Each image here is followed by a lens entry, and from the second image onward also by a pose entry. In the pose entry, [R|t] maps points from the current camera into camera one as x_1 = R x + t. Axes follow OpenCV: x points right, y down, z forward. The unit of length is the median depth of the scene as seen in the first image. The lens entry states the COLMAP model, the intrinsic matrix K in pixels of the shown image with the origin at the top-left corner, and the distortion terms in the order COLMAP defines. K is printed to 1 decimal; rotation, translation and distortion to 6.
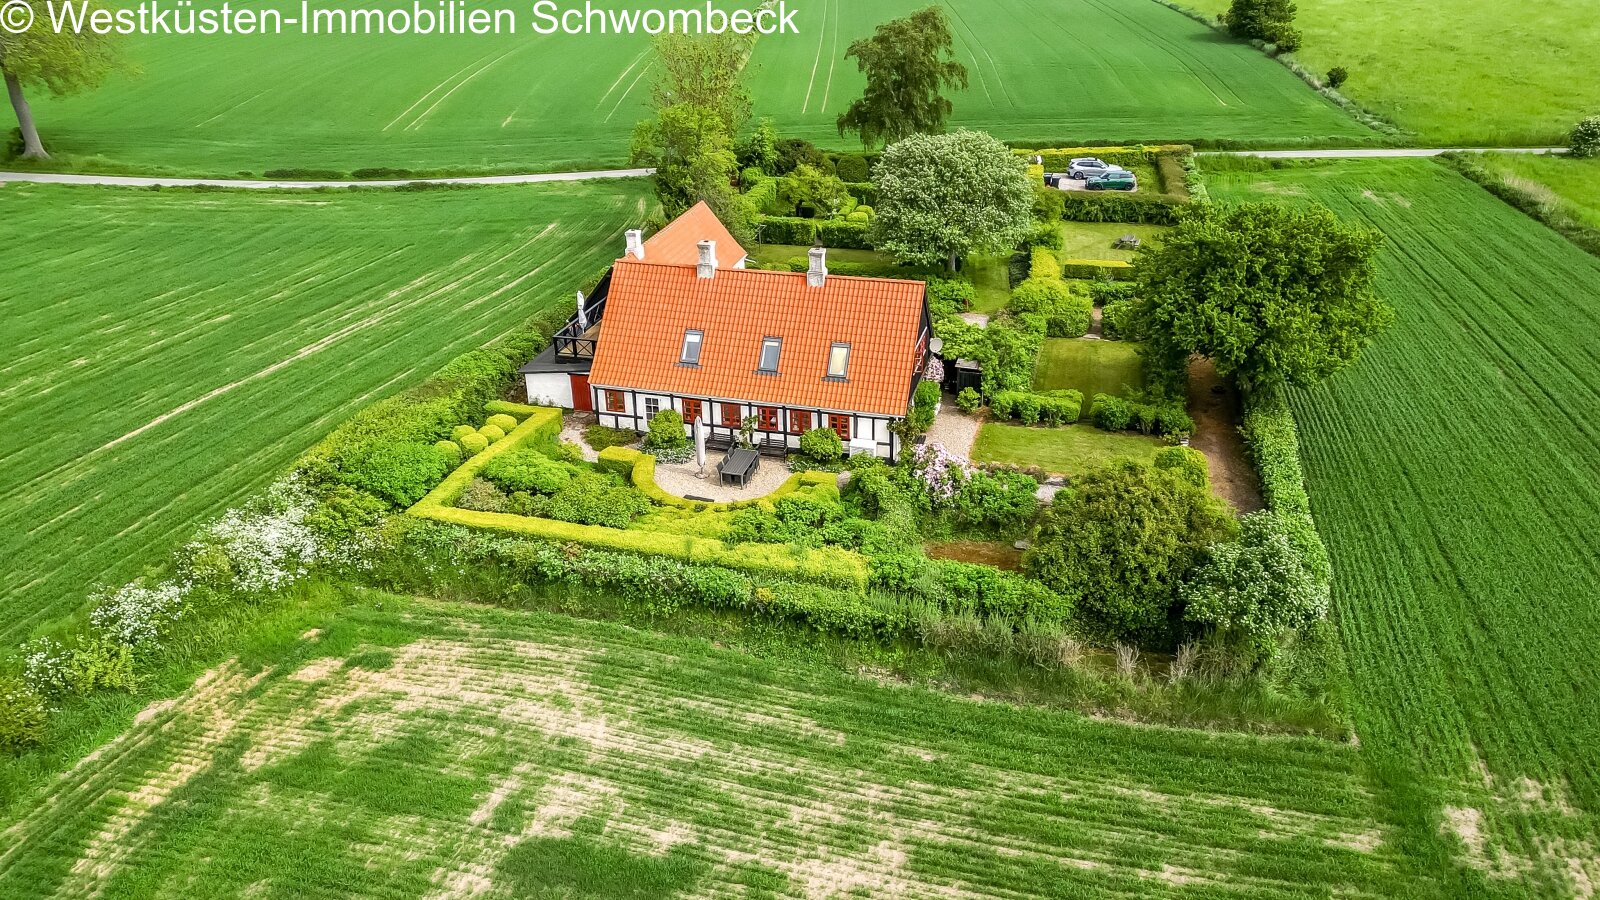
lens RADIAL K [[1091.5, 0, 801.1], [0, 1091.5, 391.8], [0, 0, 1]] dist [0.094908, -0.001590]
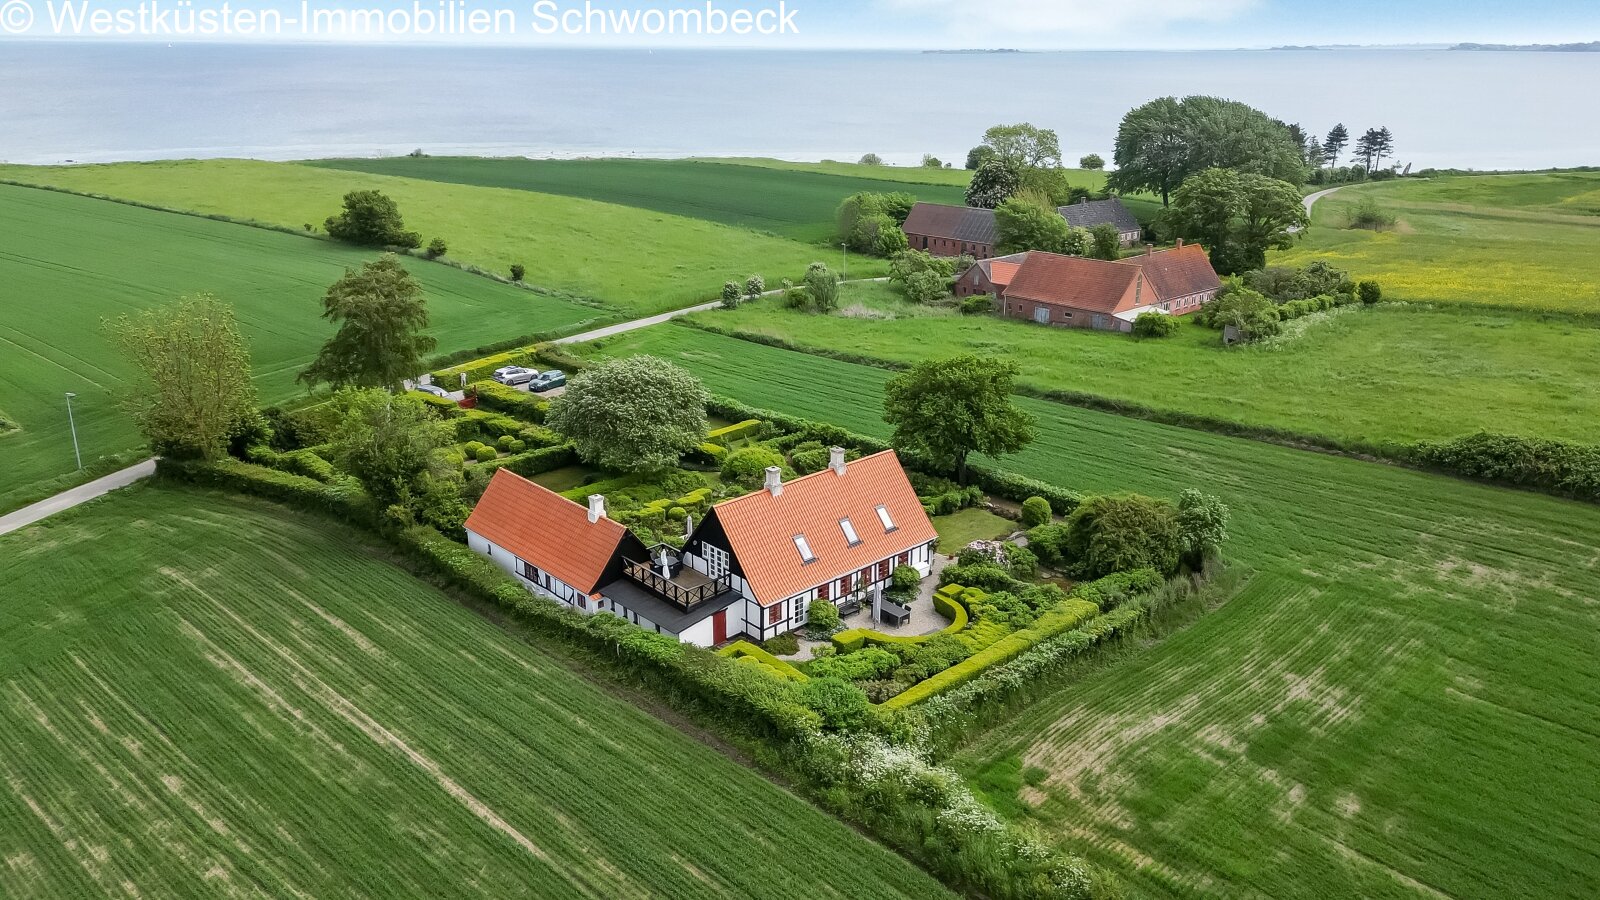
lens RADIAL K [[1176.5, 0, 800.0], [0, 1176.5, 450.0], [0, 0, 1]] dist [0.100821, -0.101300]
pose [[0.518689, -0.256325, 0.815634, -1.333869], [0.338670, 0.937560, 0.079270, -0.289340], [-0.785025, 0.235114, 0.573112, 0.231749]]
